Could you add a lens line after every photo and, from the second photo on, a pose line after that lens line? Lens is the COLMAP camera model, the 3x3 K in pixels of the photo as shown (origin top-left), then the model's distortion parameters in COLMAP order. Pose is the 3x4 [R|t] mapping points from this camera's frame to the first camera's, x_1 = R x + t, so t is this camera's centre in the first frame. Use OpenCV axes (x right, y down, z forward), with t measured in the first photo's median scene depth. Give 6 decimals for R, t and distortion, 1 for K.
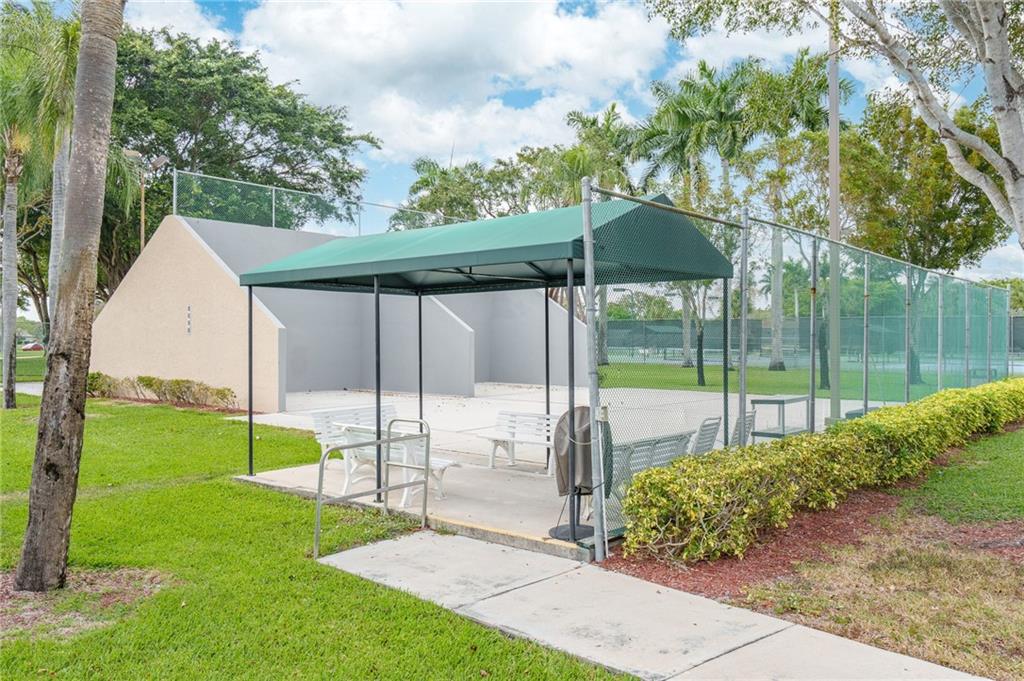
lens RADIAL K [[803.1, 0, 513.5], [0, 803.1, 338.3], [0, 0, 1]] dist [0.015590, 0.002612]
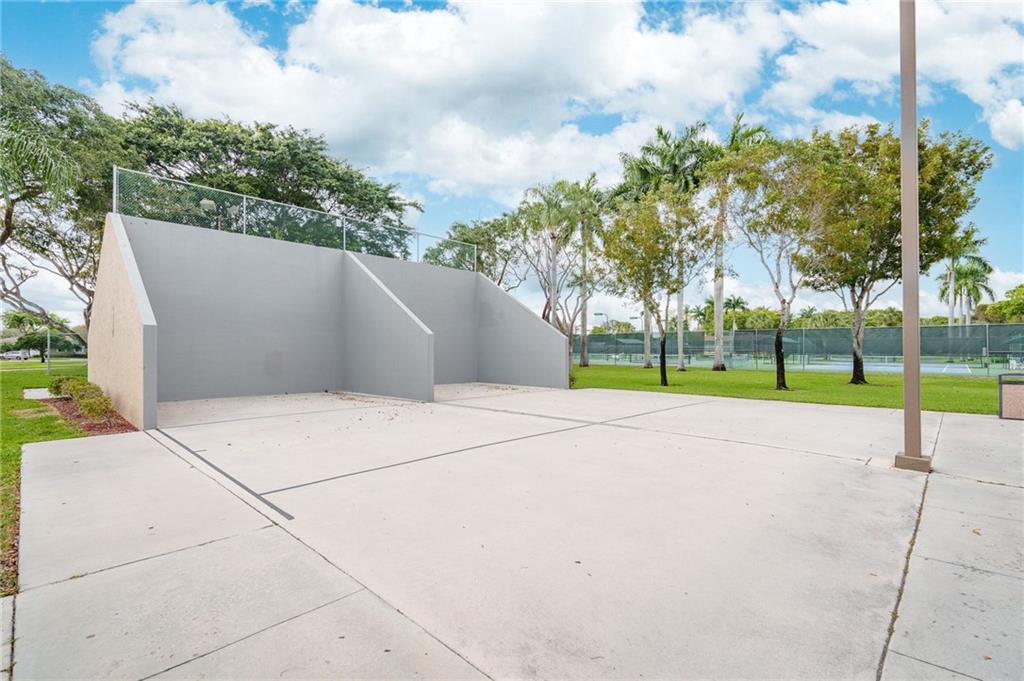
lens RADIAL K [[464.6, 0, 509.3], [0, 464.6, 348.4], [0, 0, 1]] dist [-0.002269, 0.000365]
pose [[0.997485, -0.003939, -0.070767, 0.043663], [0.003619, 0.999983, -0.004654, 0.006525], [0.070784, 0.004386, 0.997482, 0.229106]]
